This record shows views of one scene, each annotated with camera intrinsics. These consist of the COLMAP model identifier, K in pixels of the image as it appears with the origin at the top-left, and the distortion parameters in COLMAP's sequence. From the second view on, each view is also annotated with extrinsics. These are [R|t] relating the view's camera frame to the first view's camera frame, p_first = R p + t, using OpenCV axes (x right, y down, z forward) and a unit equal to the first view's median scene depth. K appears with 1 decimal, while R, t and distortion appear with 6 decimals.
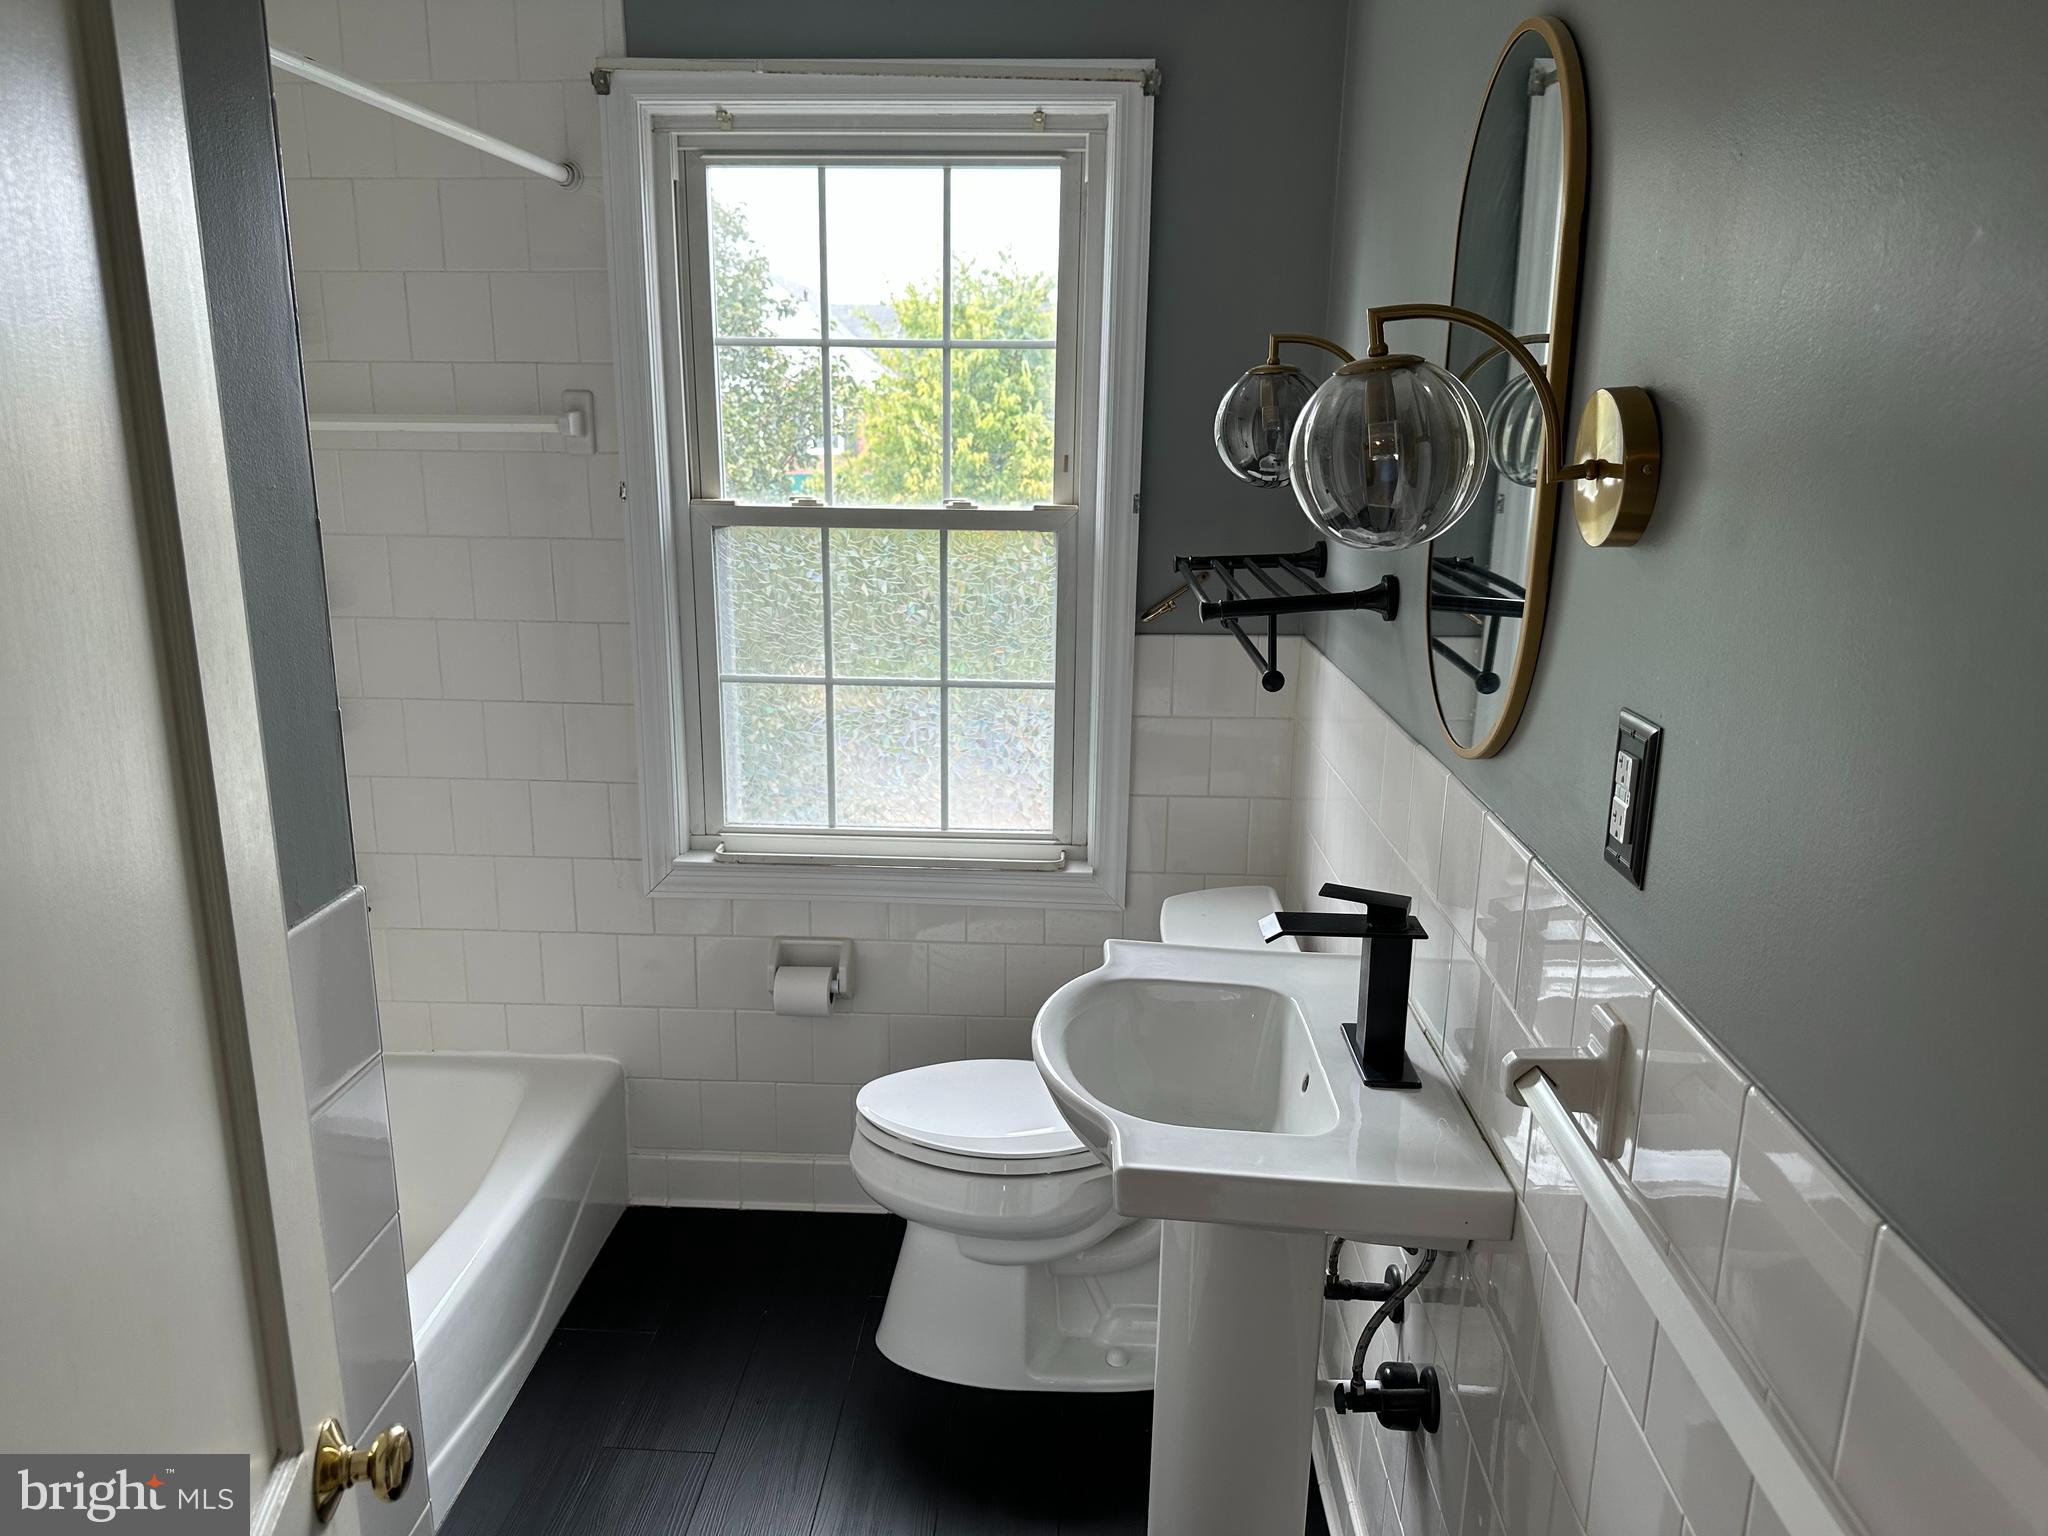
lens RADIAL K [[1439.4, 0, 1016.2], [0, 1439.4, 774.4], [0, 0, 1]] dist [0.152499, -0.266211]
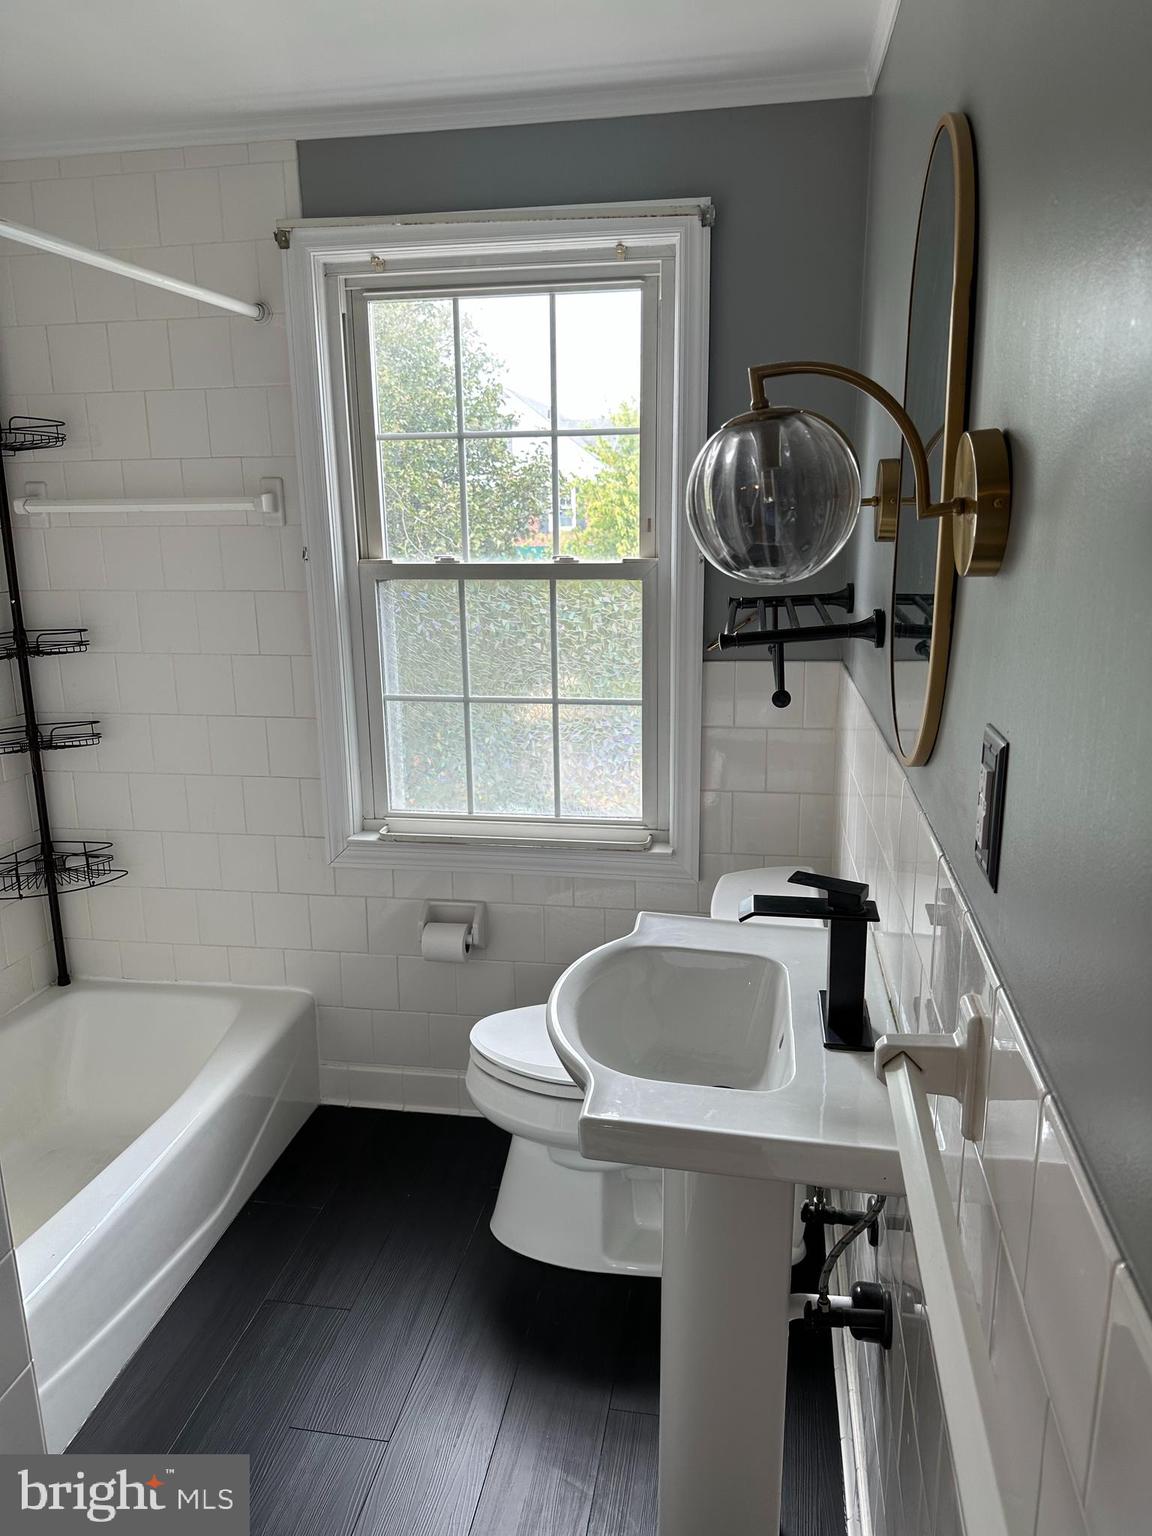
lens RADIAL K [[1079.6, 0, 581.9], [0, 1079.6, 754.0], [0, 0, 1]] dist [0.152499, -0.266211]
pose [[0.993083, 0.003111, -0.117369, 0.089062], [-0.004690, 0.999902, -0.013183, -0.004461], [0.117317, 0.013643, 0.993001, 0.065106]]
